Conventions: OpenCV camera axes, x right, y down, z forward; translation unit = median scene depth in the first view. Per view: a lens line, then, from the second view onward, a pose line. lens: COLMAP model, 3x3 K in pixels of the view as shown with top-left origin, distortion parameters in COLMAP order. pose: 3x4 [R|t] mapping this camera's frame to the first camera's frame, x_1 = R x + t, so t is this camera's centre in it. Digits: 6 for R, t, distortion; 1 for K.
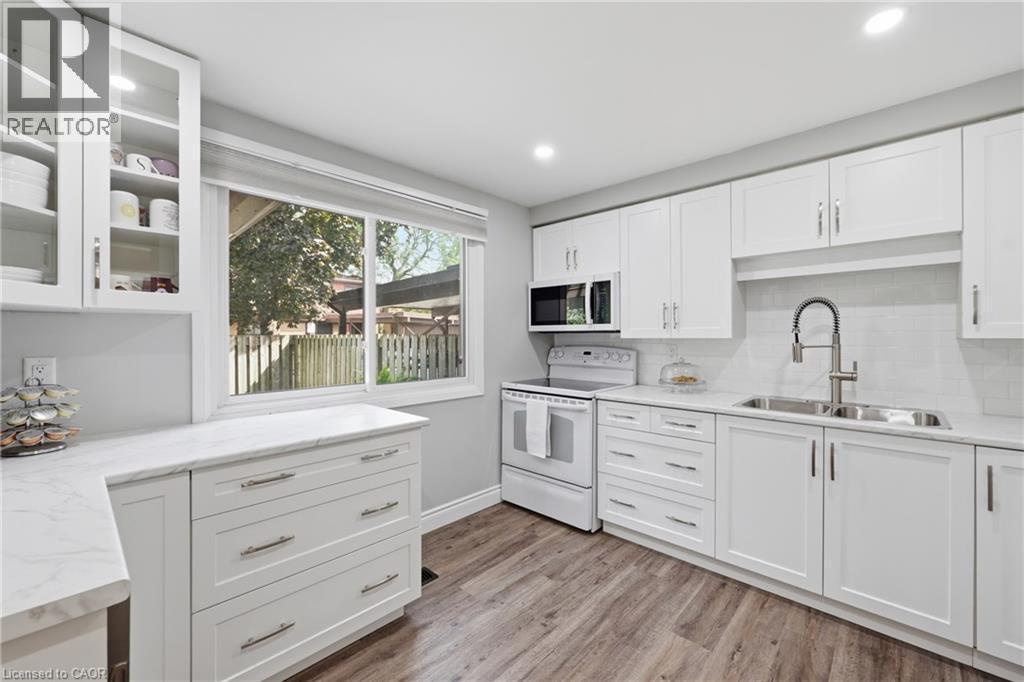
lens RADIAL K [[414.4, 0, 510.0], [0, 414.4, 336.9], [0, 0, 1]] dist [0.004614, 0.000261]
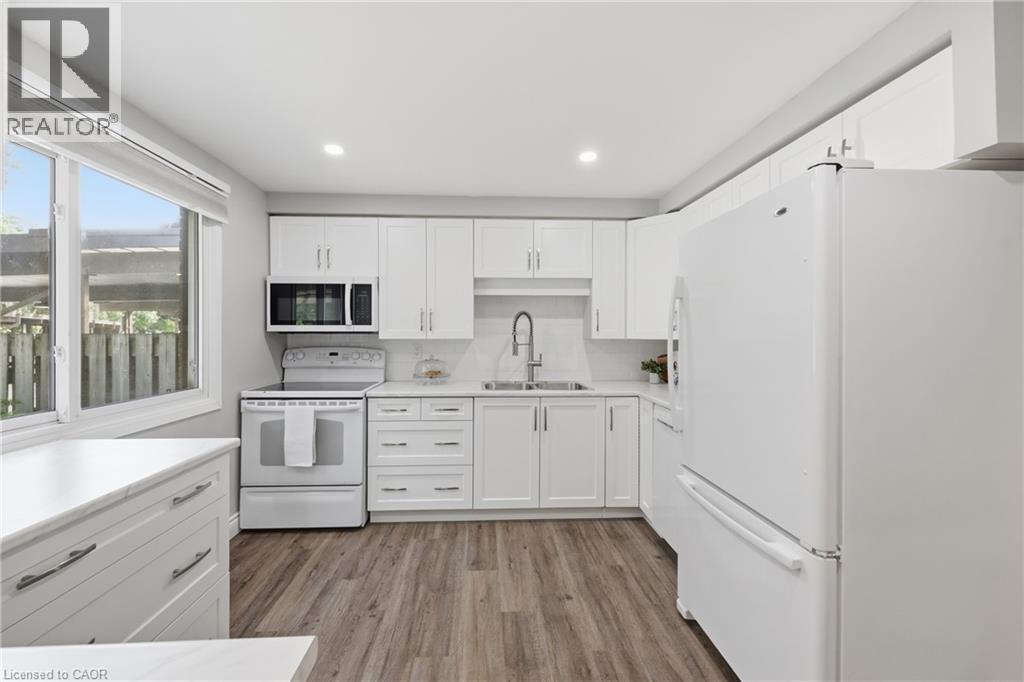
lens RADIAL K [[414.4, 0, 496.6], [0, 414.4, 336.5], [0, 0, 1]] dist [0.004614, 0.000261]
pose [[0.697538, -0.000216, 0.716548, -0.346065], [-0.001022, 0.999999, 0.001297, -0.006094], [-0.716547, -0.001637, 0.697537, 0.041541]]
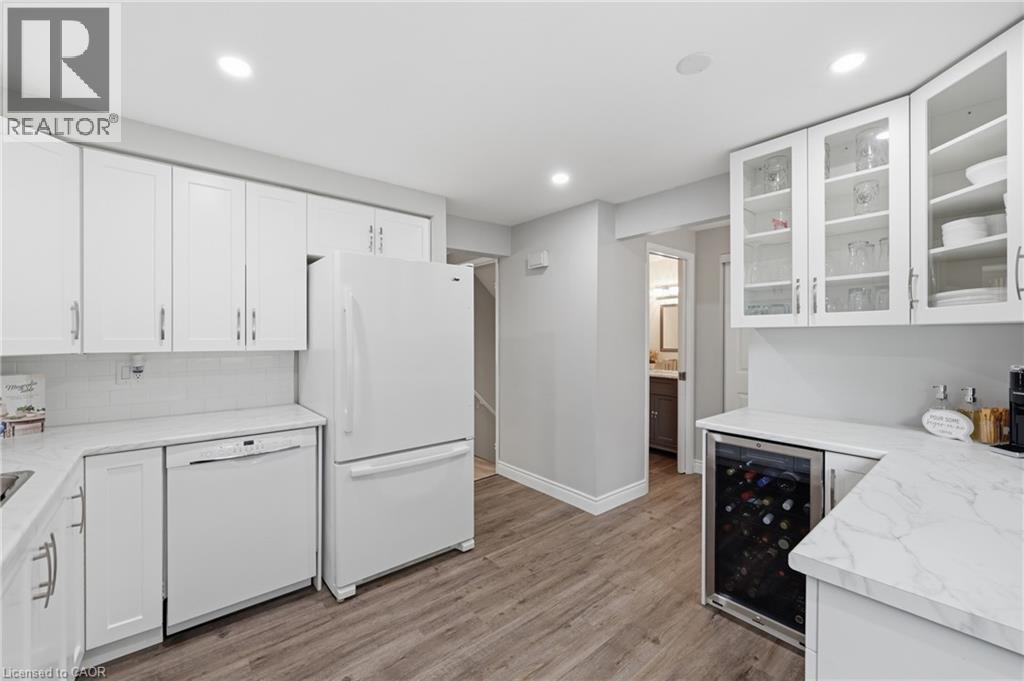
lens RADIAL K [[414.4, 0, 511.2], [0, 414.4, 338.1], [0, 0, 1]] dist [0.004614, 0.000261]
pose [[-0.994320, 0.003568, 0.106374, 0.180935], [0.003711, 0.999992, 0.001141, -0.022085], [-0.106369, 0.001529, -0.994326, 1.600953]]
